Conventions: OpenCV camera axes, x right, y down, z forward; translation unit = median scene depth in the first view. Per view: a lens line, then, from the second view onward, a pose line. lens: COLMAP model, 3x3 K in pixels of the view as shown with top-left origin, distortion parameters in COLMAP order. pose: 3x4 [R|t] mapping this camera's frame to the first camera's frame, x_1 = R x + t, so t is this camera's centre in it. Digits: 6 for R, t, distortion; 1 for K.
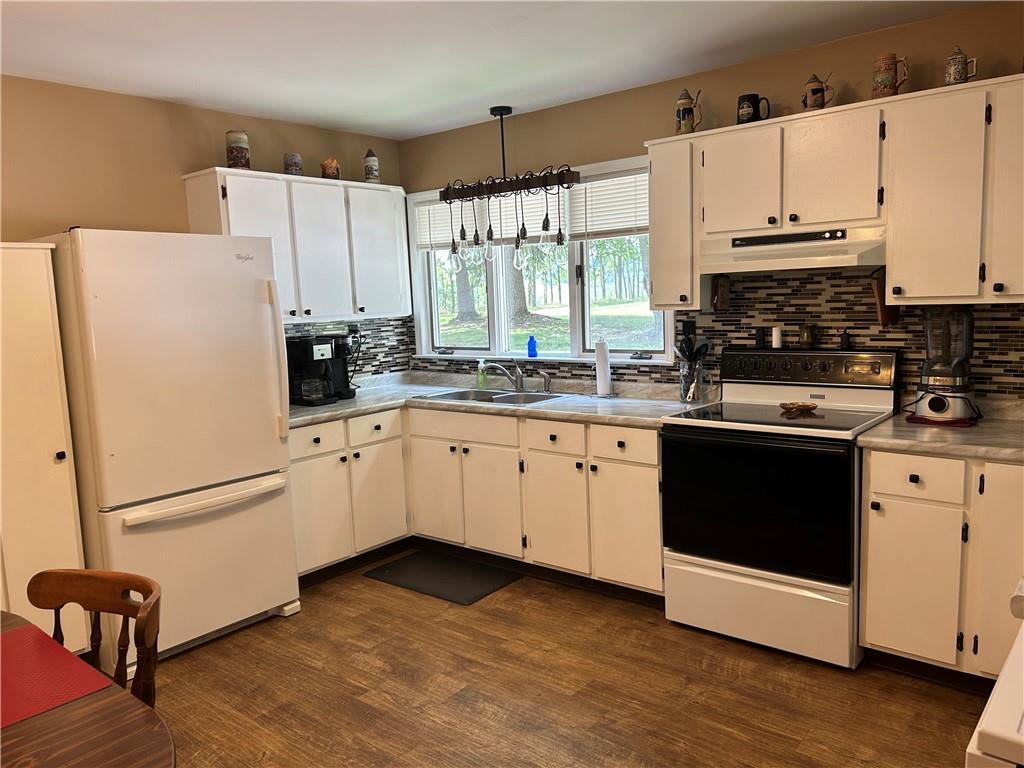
lens RADIAL K [[760.2, 0, 512.0], [0, 760.2, 384.0], [0, 0, 1]] dist [0.074681, -0.103474]
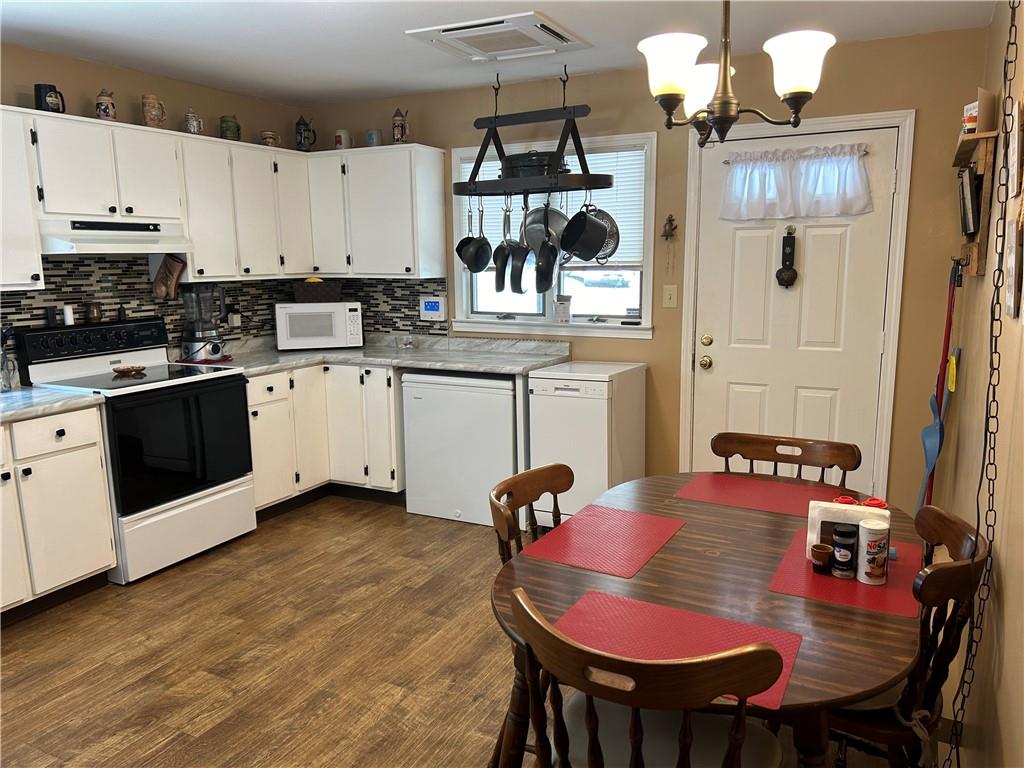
lens RADIAL K [[760.2, 0, 512.0], [0, 760.2, 384.0], [0, 0, 1]] dist [0.074681, -0.103474]
pose [[-0.200952, -0.123409, 0.971796, -0.914451], [0.134647, 0.979137, 0.152184, -0.050592], [-0.970303, 0.161431, -0.180143, 0.650594]]
